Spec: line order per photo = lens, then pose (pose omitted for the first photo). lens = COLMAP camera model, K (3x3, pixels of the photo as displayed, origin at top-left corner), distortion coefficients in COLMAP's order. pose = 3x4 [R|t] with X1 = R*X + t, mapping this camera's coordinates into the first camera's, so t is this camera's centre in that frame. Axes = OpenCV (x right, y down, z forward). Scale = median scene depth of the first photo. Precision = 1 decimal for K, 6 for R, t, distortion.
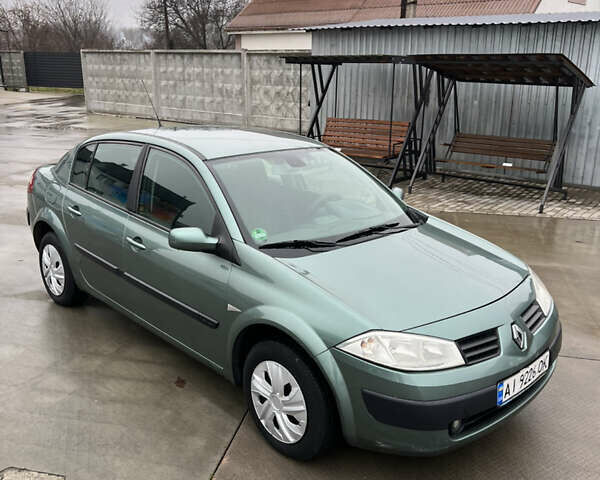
lens RADIAL K [[597.2, 0, 297.1], [0, 597.2, 235.8], [0, 0, 1]] dist [0.068980, -0.110265]
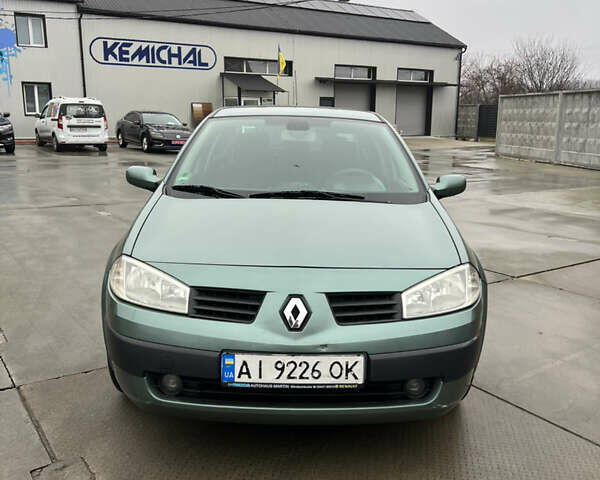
lens RADIAL K [[597.2, 0, 297.1], [0, 597.2, 235.8], [0, 0, 1]] dist [0.068980, -0.110265]
pose [[0.727351, 0.133516, -0.673153, 0.121263], [-0.196605, 0.980318, -0.017994, 0.011722], [0.657501, 0.145433, 0.739285, 0.060047]]
